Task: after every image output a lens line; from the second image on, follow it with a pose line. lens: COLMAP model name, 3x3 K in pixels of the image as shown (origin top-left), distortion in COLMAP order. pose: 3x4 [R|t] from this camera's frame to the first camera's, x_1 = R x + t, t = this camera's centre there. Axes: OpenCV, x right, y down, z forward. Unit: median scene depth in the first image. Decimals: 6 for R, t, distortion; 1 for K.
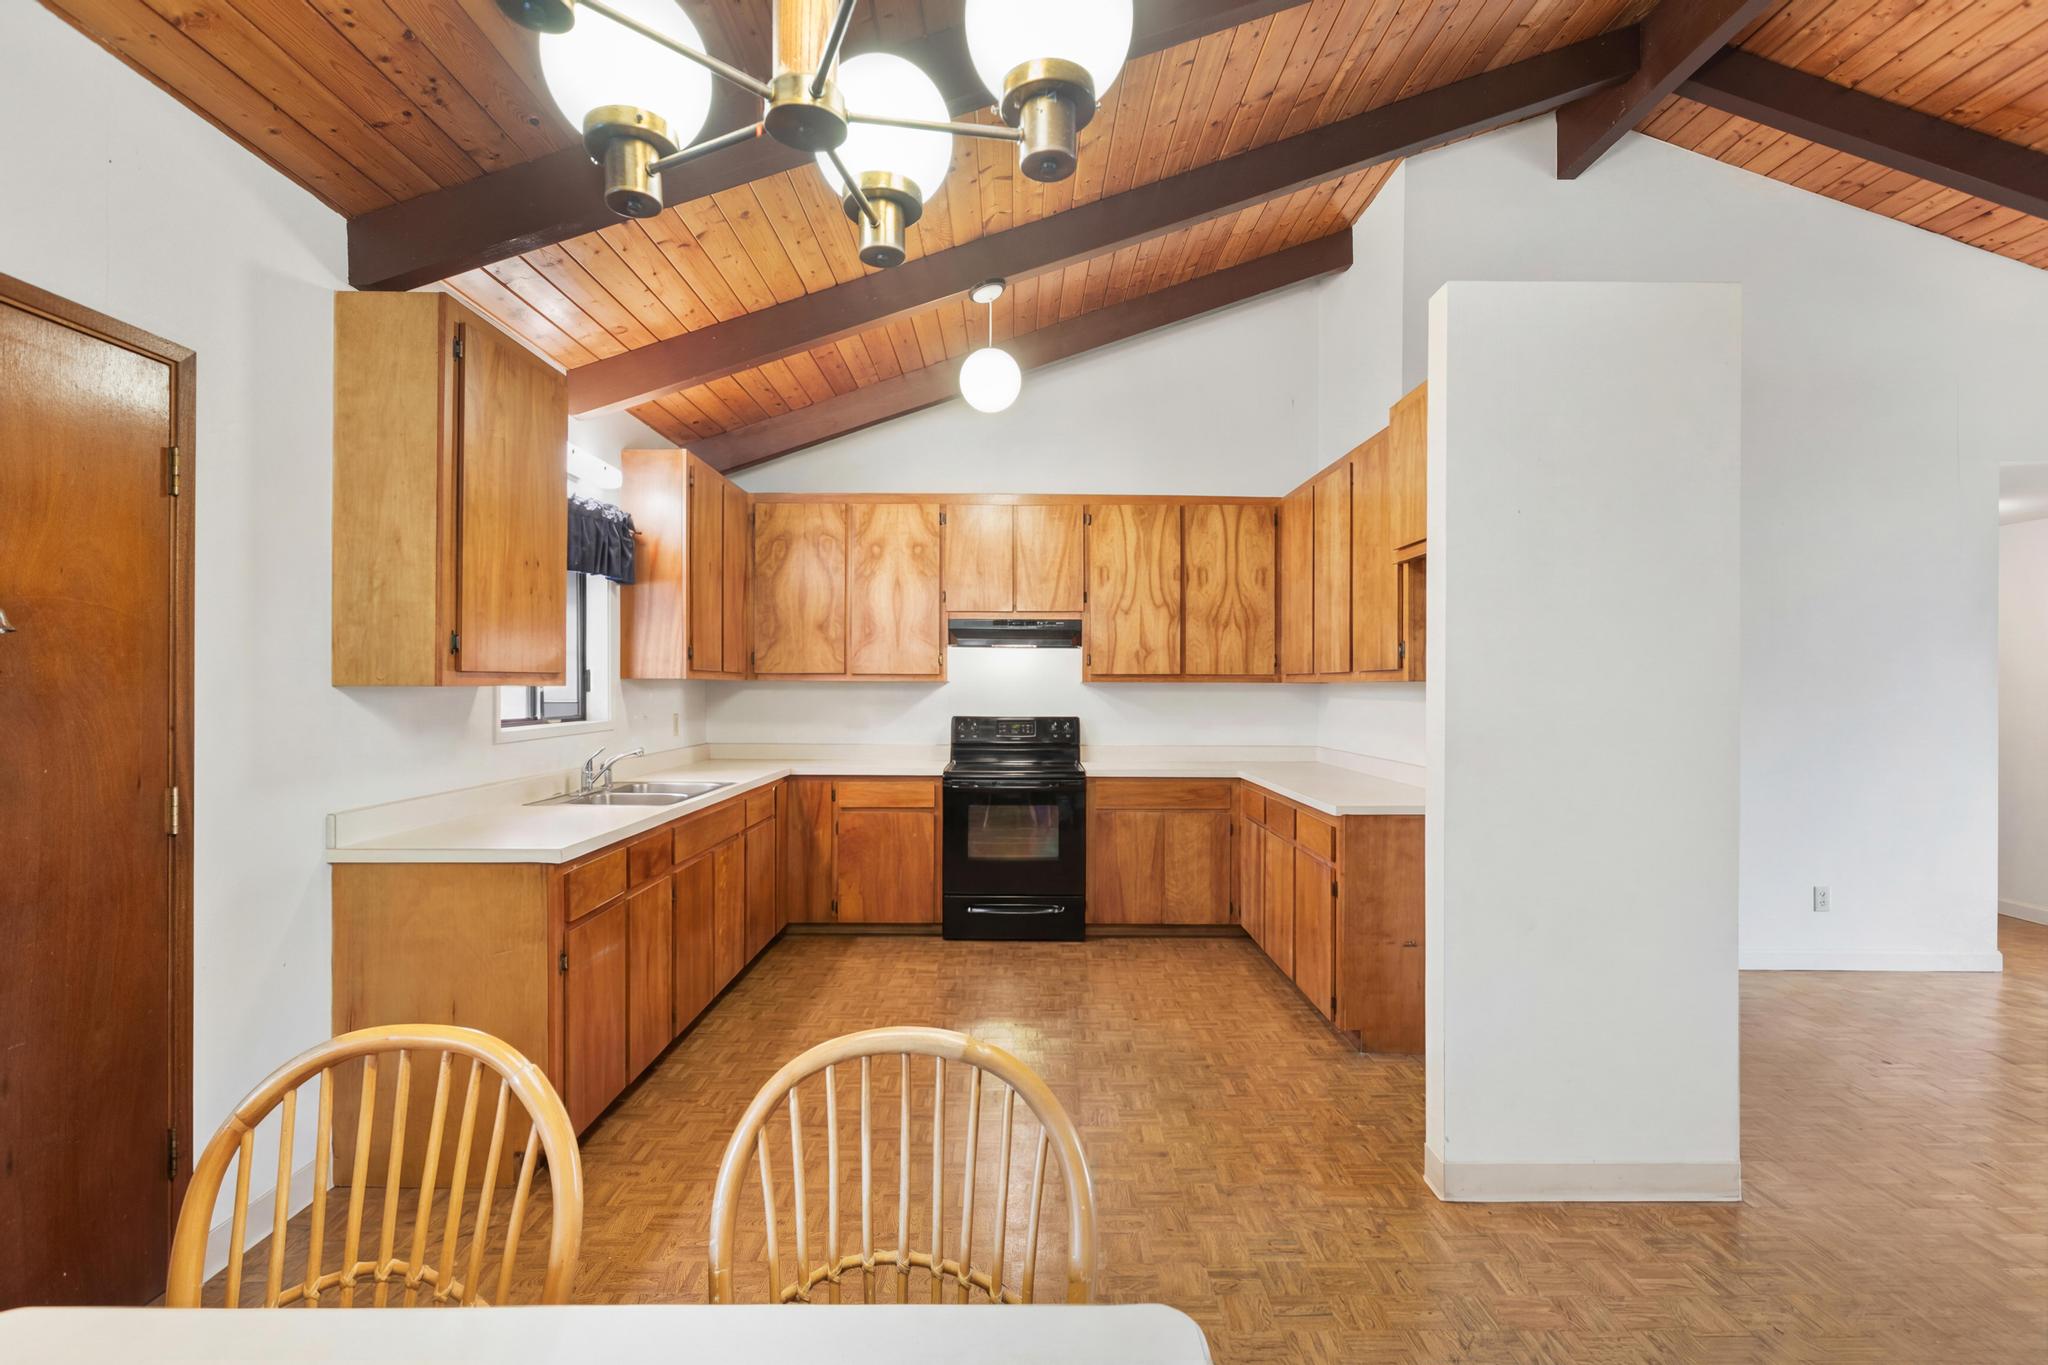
lens RADIAL K [[907.7, 0, 1024.3], [0, 907.7, 682.7], [0, 0, 1]] dist [-0.002355, 0.000477]
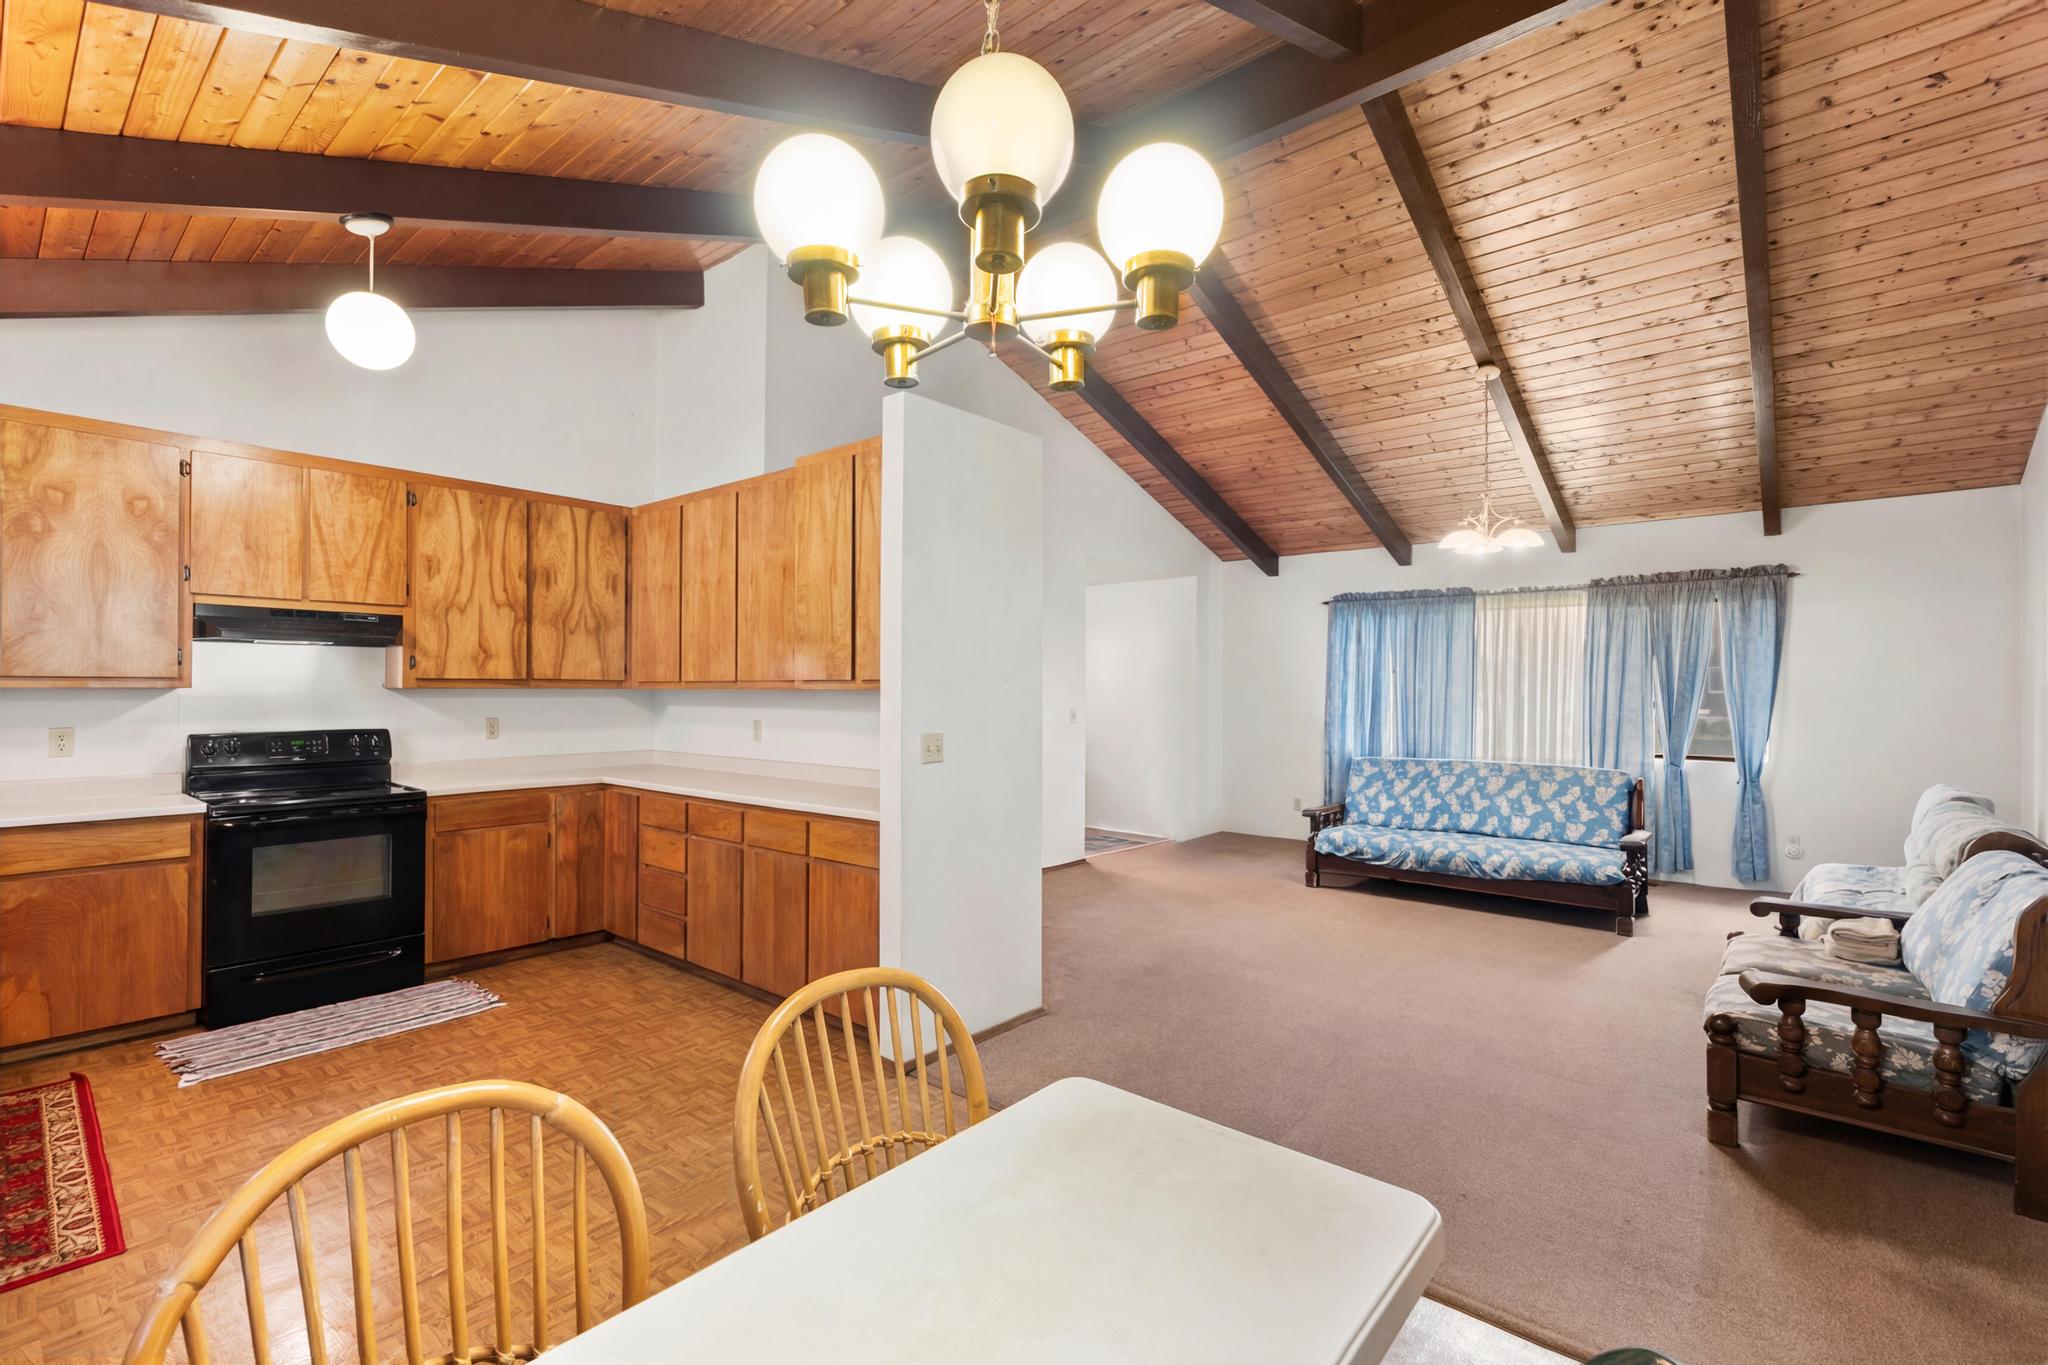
lens RADIAL K [[907.7, 0, 1010.3], [0, 907.7, 690.5], [0, 0, 1]] dist [-0.002355, 0.000477]
pose [[0.651339, -0.005453, 0.758768, -0.217413], [-0.001511, 0.999963, 0.008484, -0.006091], [-0.758786, -0.006672, 0.651306, 0.001200]]
